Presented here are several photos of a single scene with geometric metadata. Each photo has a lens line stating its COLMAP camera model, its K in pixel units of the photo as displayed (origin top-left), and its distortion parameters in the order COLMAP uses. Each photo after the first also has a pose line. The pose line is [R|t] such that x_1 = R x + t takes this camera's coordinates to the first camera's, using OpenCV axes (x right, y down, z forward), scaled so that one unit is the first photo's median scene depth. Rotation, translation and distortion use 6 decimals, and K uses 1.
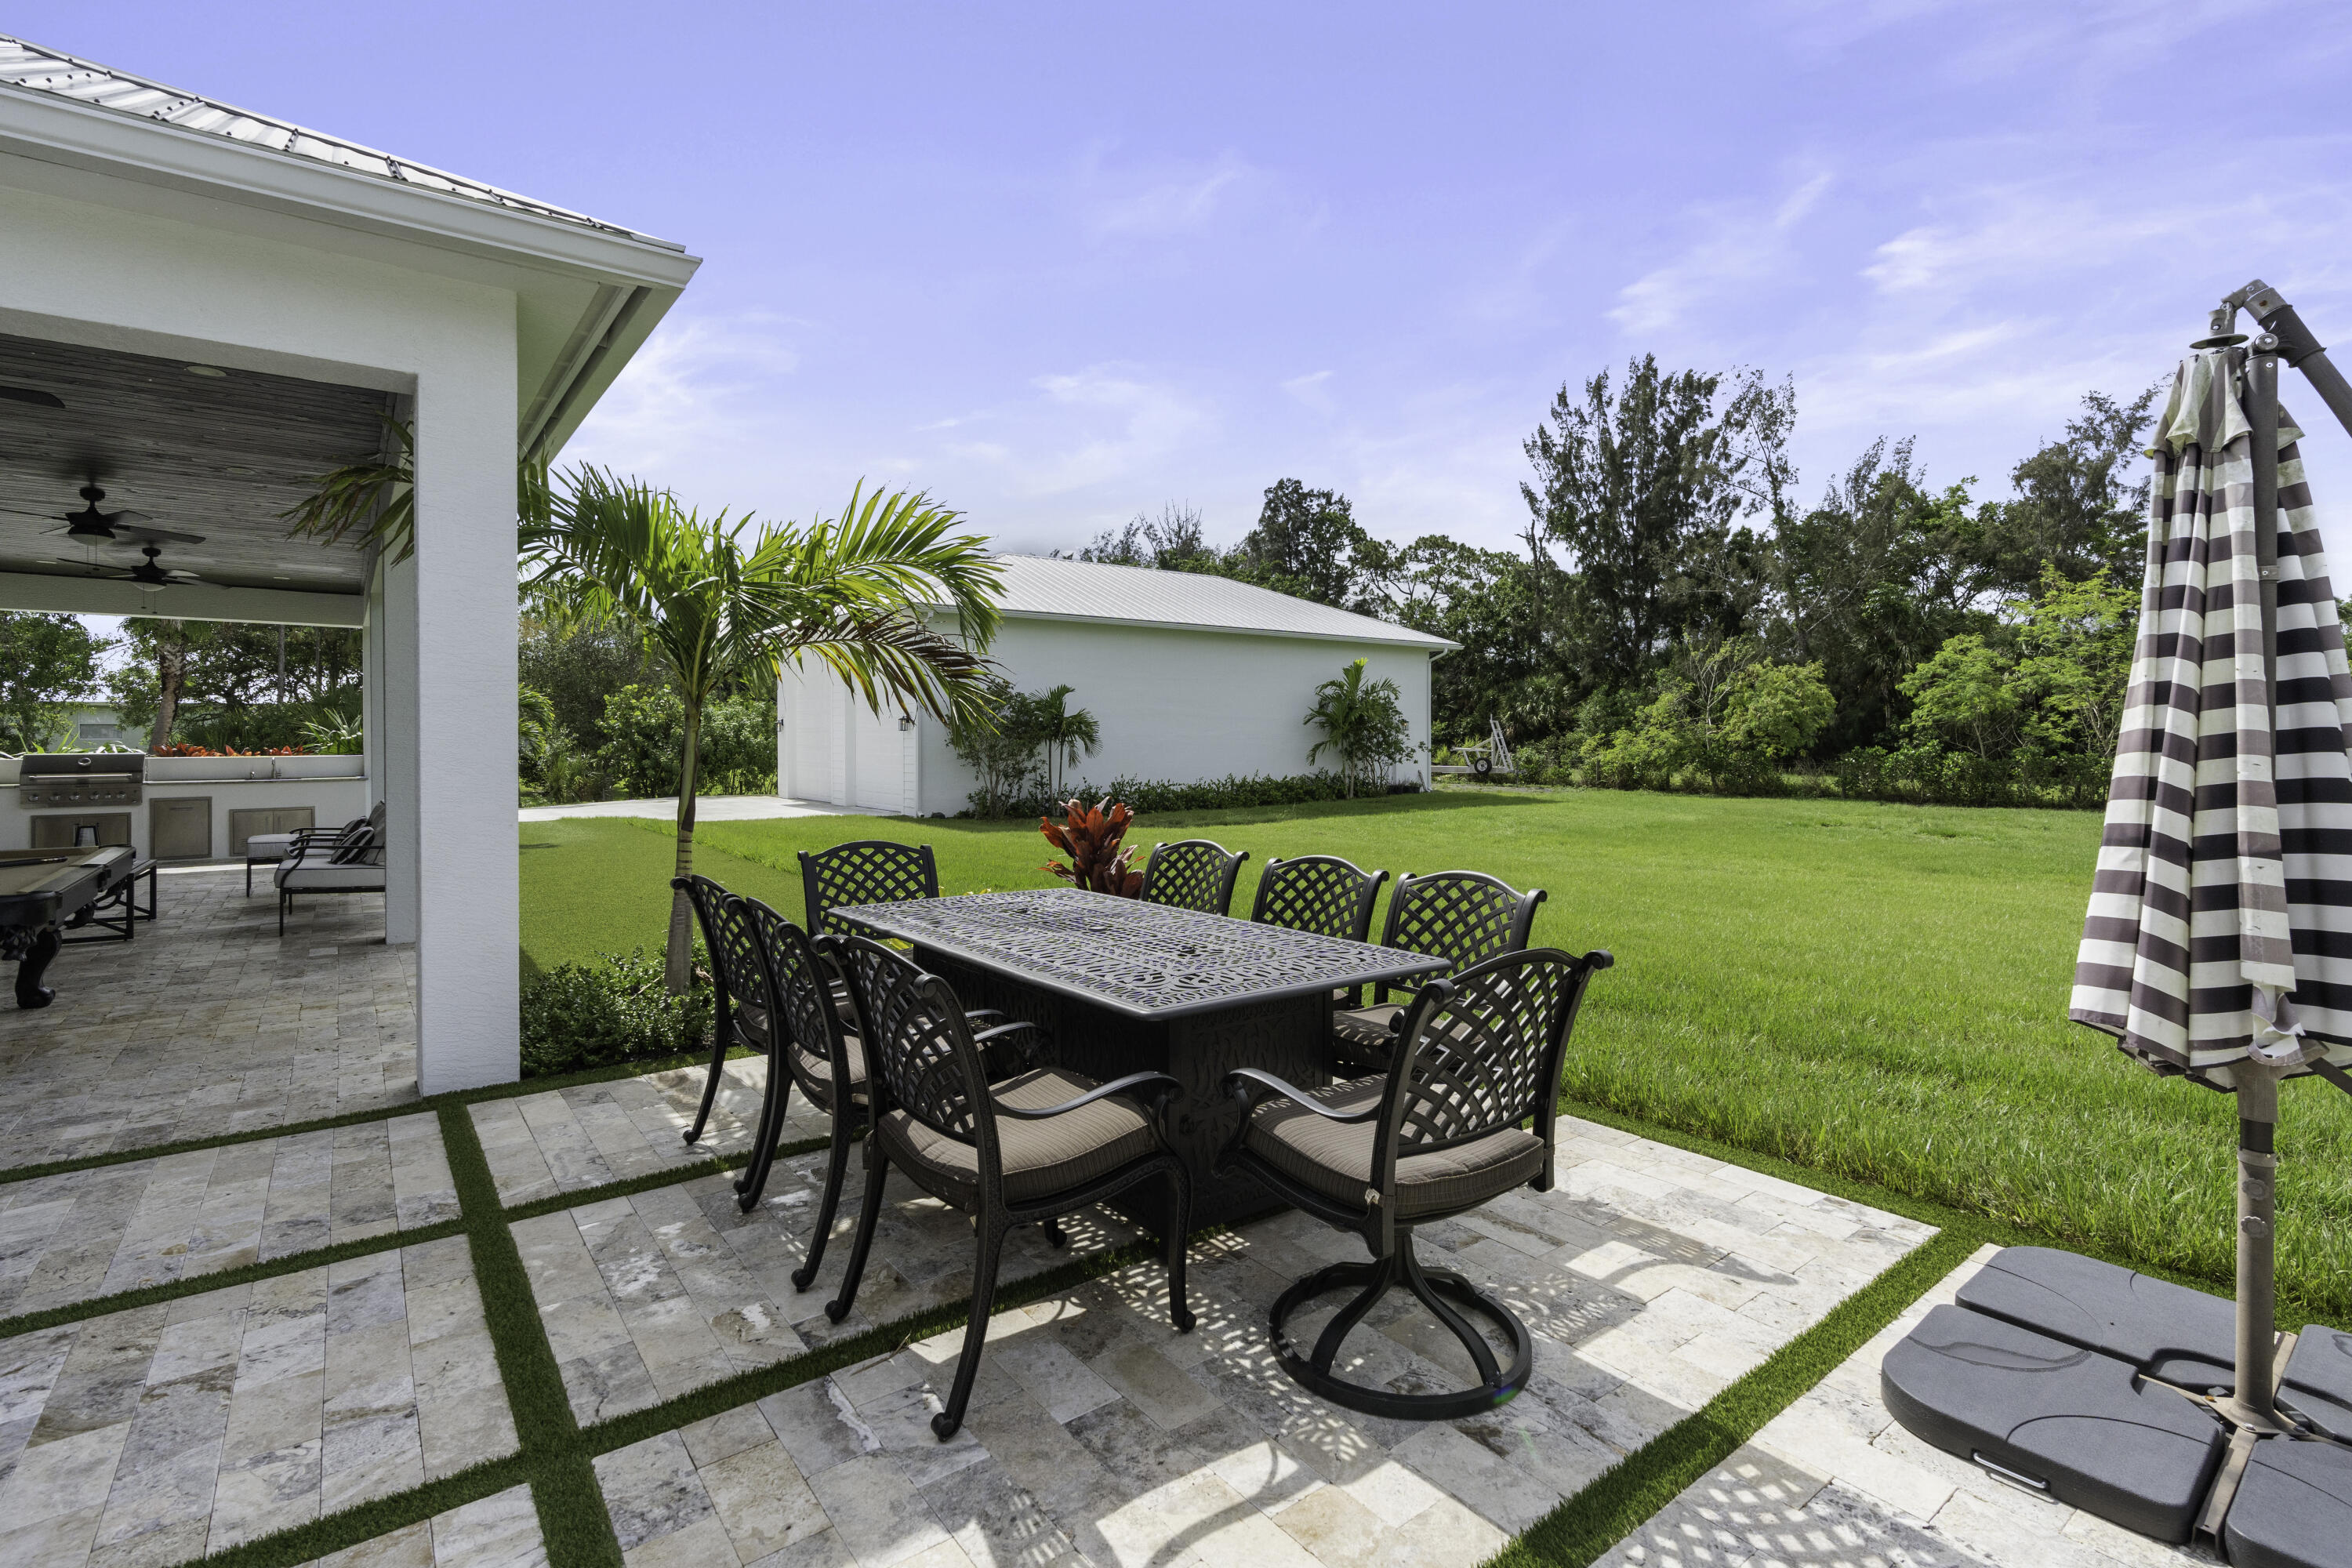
lens RADIAL K [[1087.7, 0, 1188.3], [0, 1087.7, 732.7], [0, 0, 1]] dist [0.000405, 0.000331]
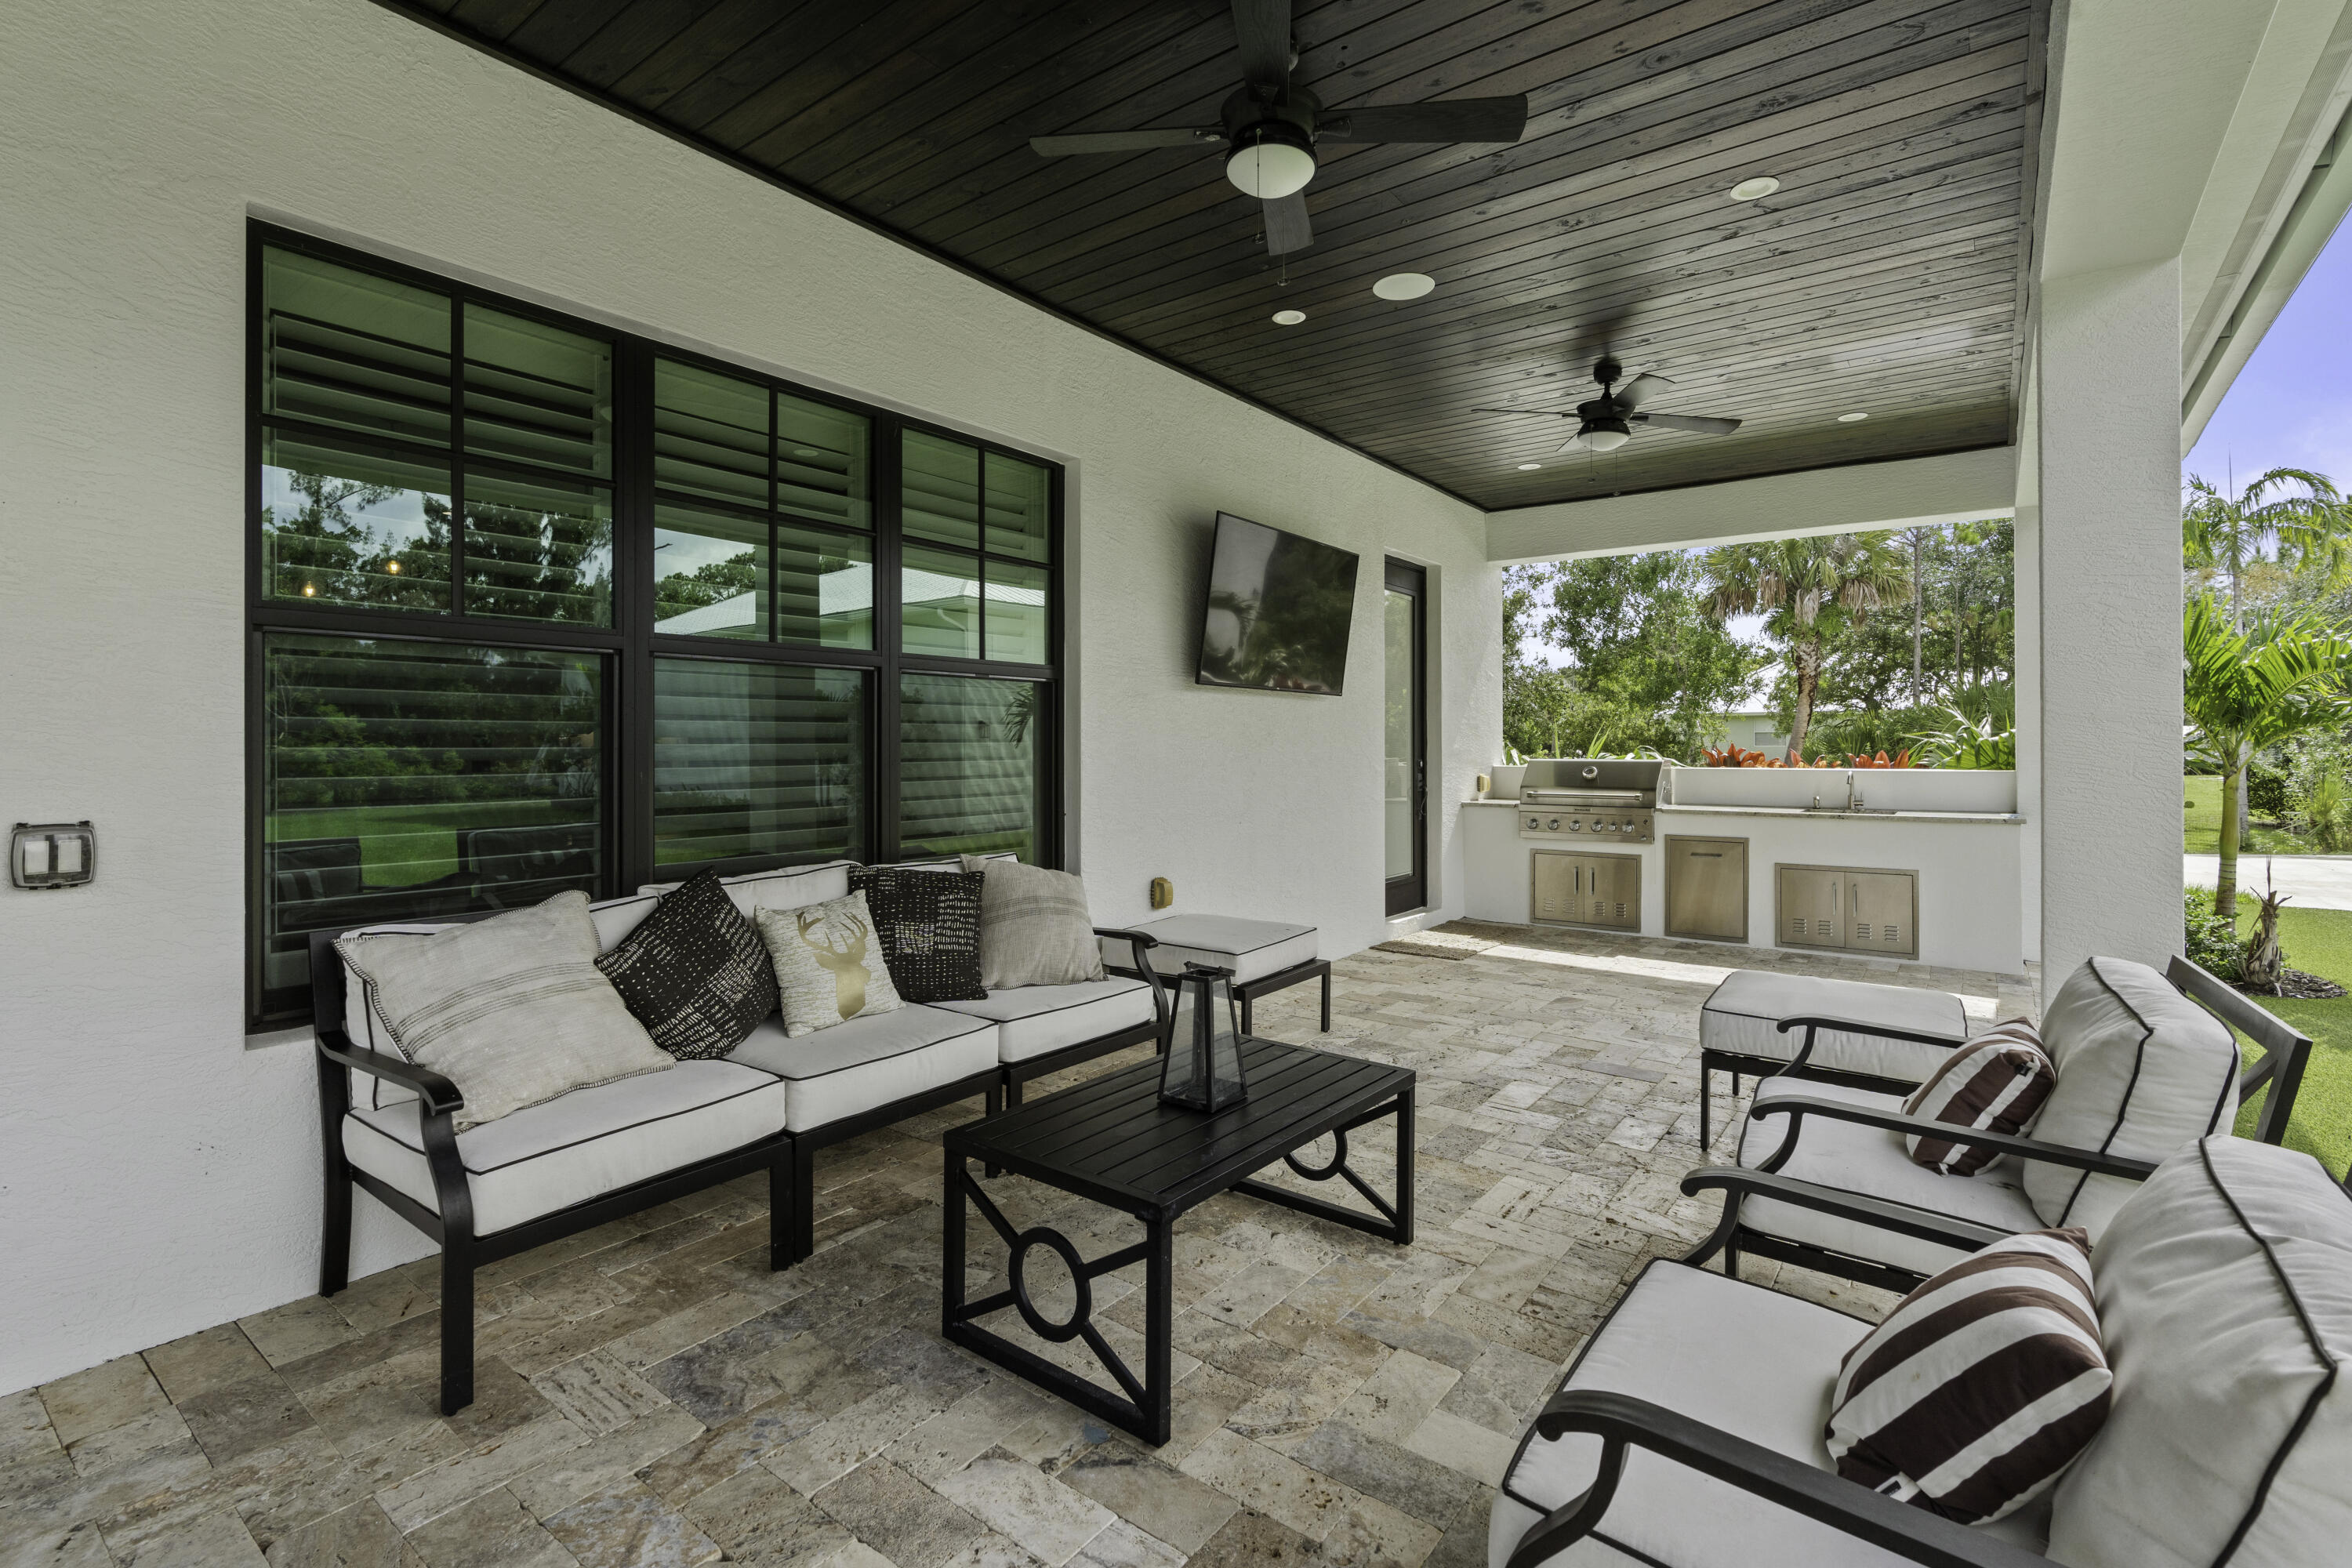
lens RADIAL K [[1087.7, 0, 1188.3], [0, 1087.7, 732.7], [0, 0, 1]] dist [0.000405, 0.000331]
pose [[0.268823, -0.006778, -0.963166, -0.240297], [-0.004133, 0.999958, -0.008191, 0.005216], [0.963181, 0.006183, 0.268784, 0.317780]]
